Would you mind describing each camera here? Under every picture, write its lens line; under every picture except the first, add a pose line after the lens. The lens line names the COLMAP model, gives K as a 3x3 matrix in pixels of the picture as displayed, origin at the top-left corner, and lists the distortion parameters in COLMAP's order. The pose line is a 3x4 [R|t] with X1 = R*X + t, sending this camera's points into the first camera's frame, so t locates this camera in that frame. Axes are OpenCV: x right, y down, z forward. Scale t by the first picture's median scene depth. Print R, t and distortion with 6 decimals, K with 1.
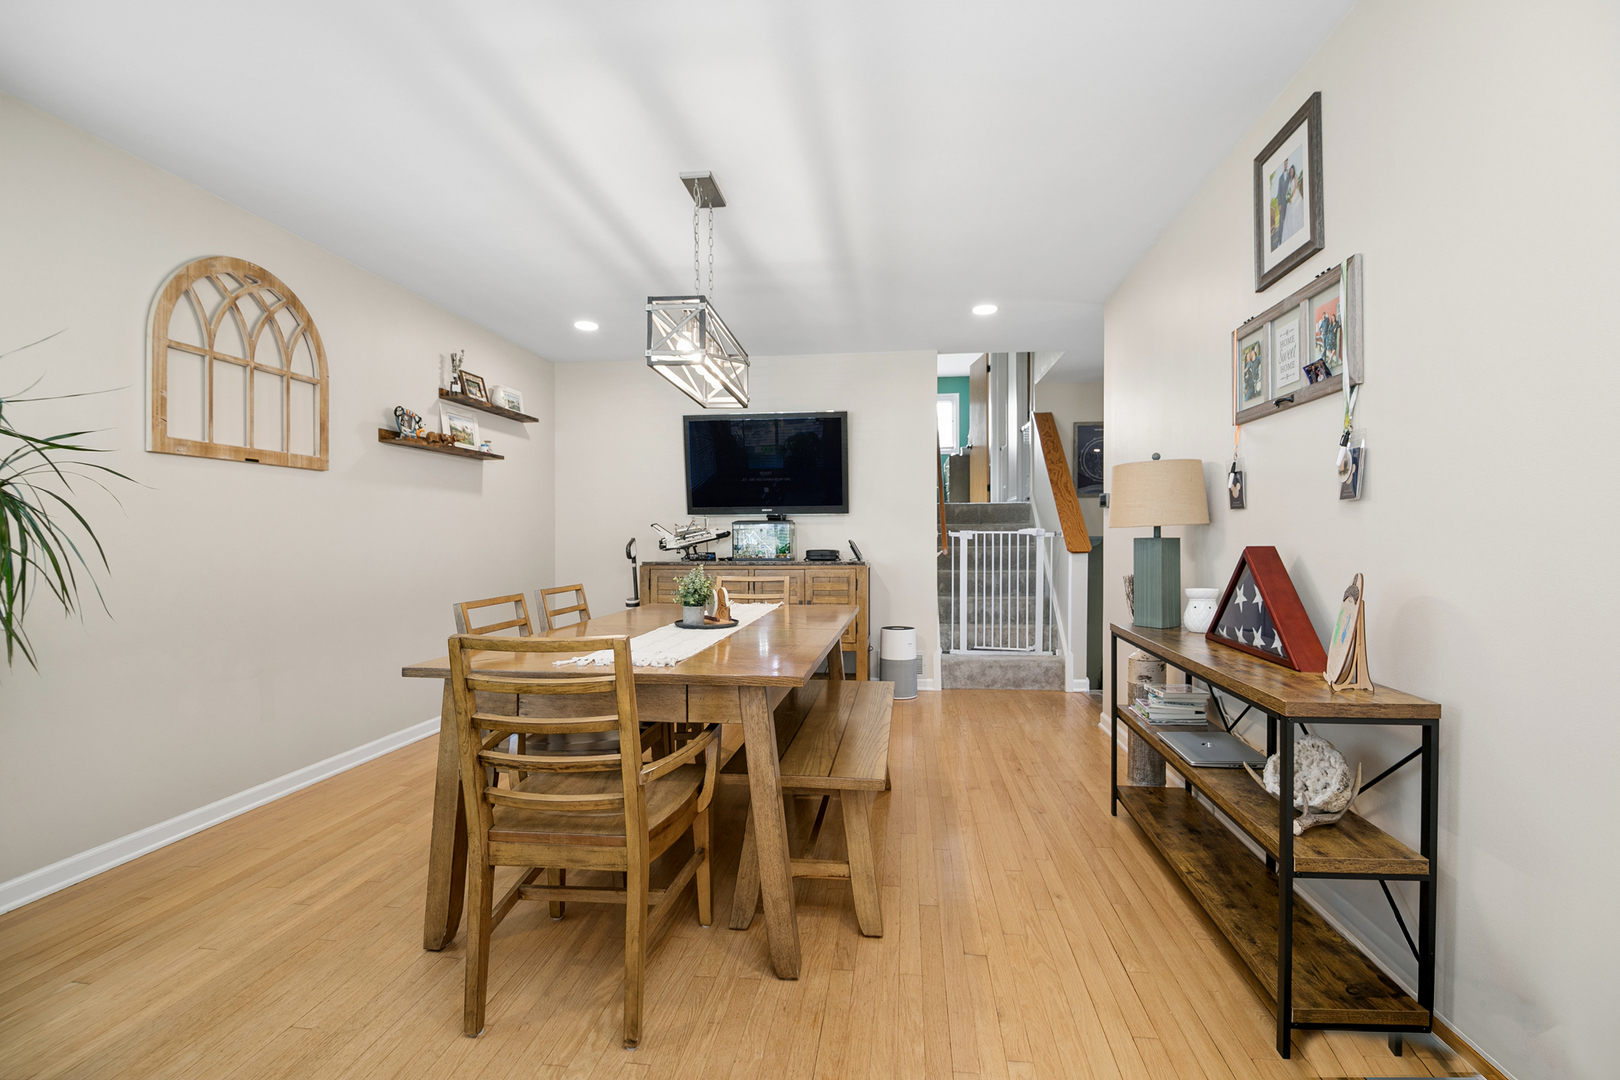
lens RADIAL K [[740.9, 0, 840.5], [0, 740.9, 537.7], [0, 0, 1]] dist [-0.007957, -0.005415]
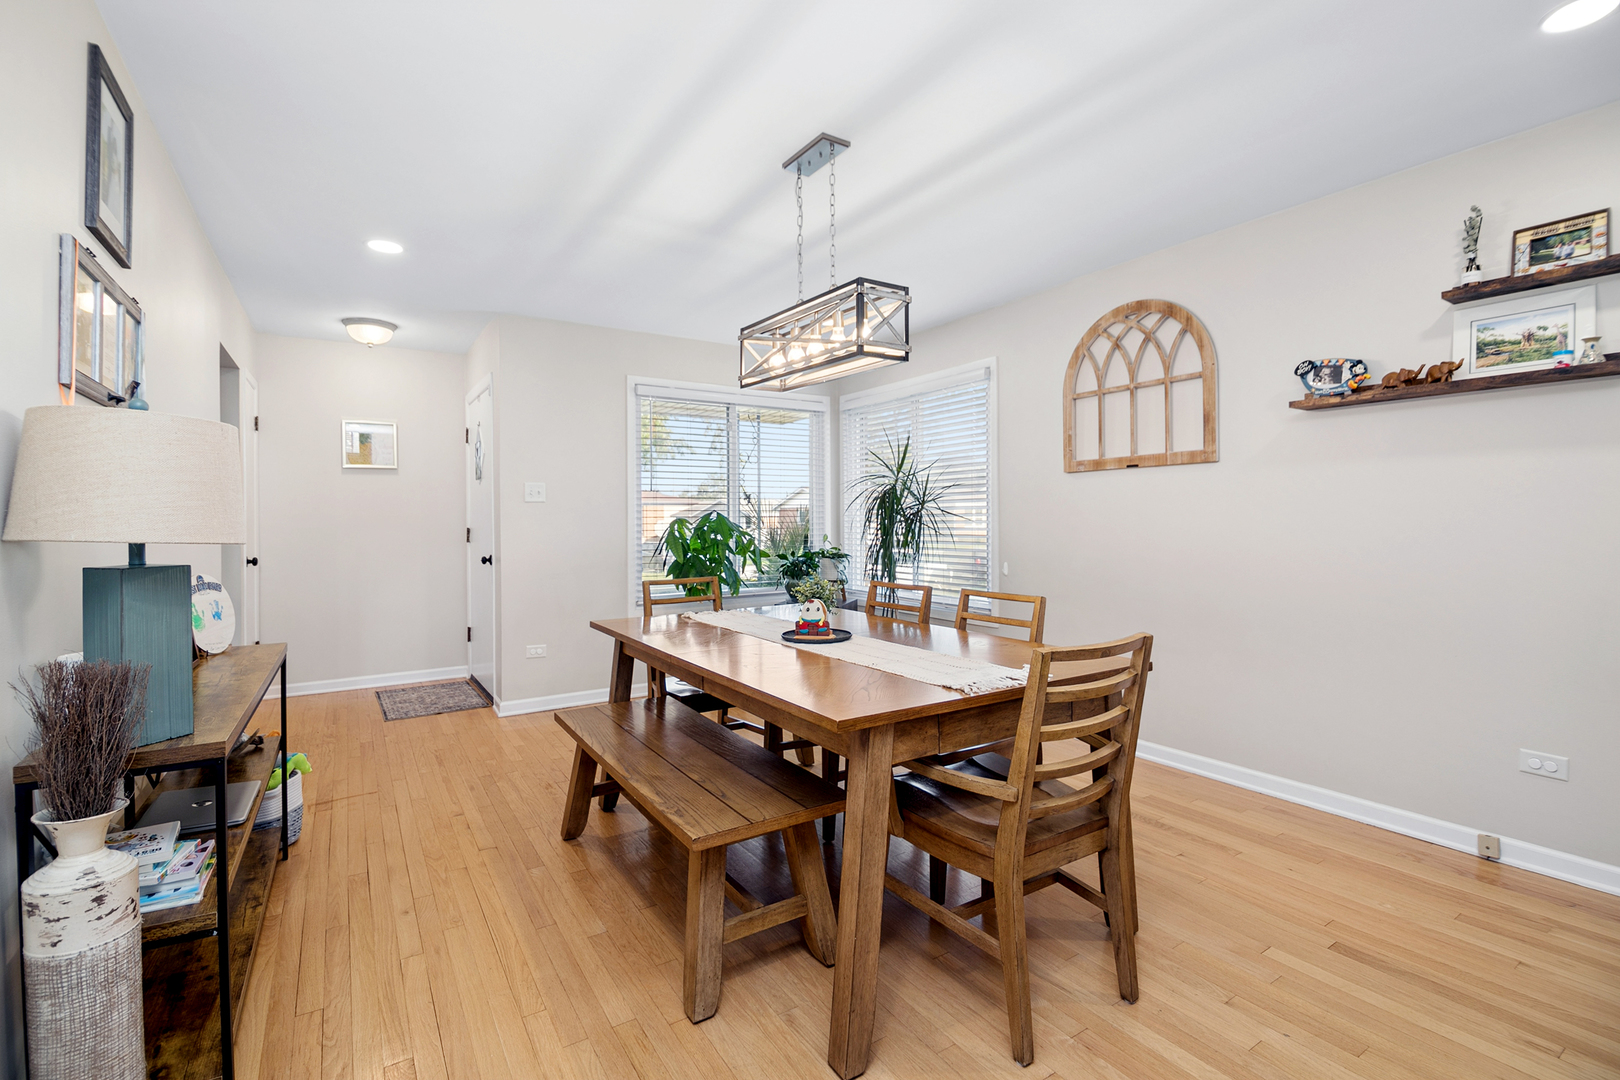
lens RADIAL K [[740.9, 0, 809.5], [0, 740.9, 512.3], [0, 0, 1]] dist [-0.007957, -0.005415]
pose [[-0.799956, 0.006326, -0.600026, 0.247622], [0.011549, 0.999922, -0.004856, -0.020591], [0.599948, -0.010814, -0.799966, 1.164228]]
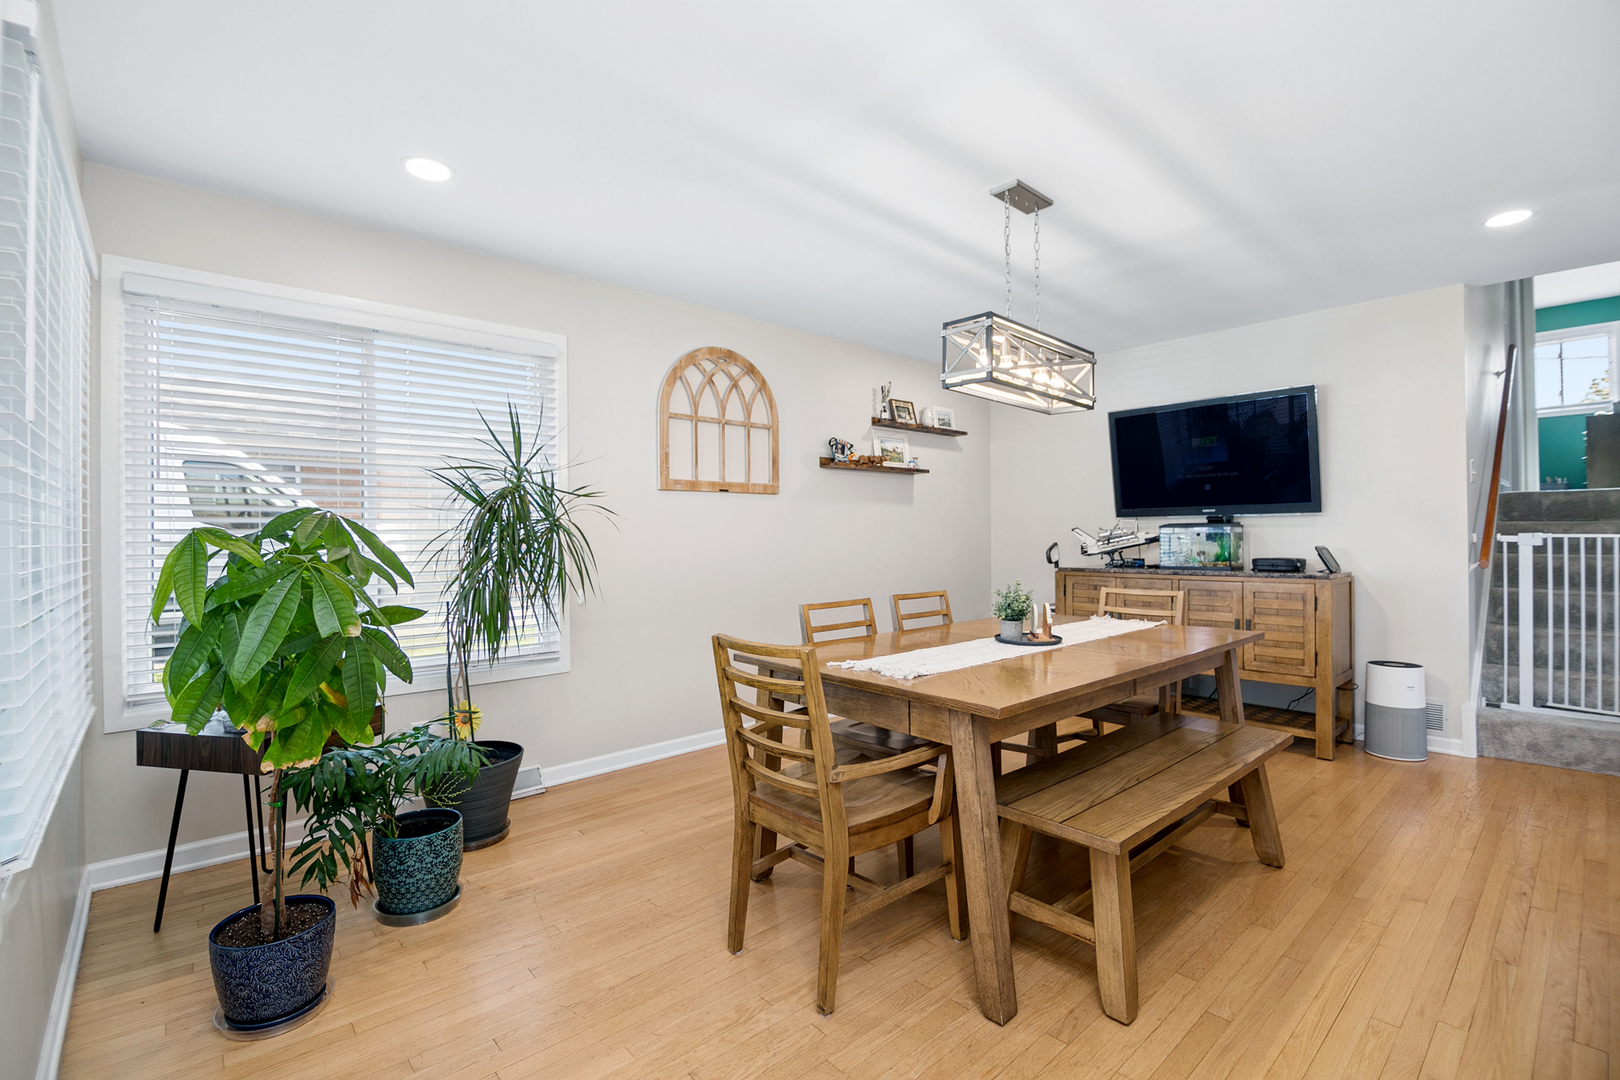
lens RADIAL K [[740.9, 0, 806.9], [0, 740.9, 528.0], [0, 0, 1]] dist [-0.007957, -0.005415]
pose [[0.737864, -0.008847, -0.674891, 0.177701], [0.004883, 0.999958, -0.007771, -0.016369], [0.674931, 0.002438, 0.737877, 0.056337]]
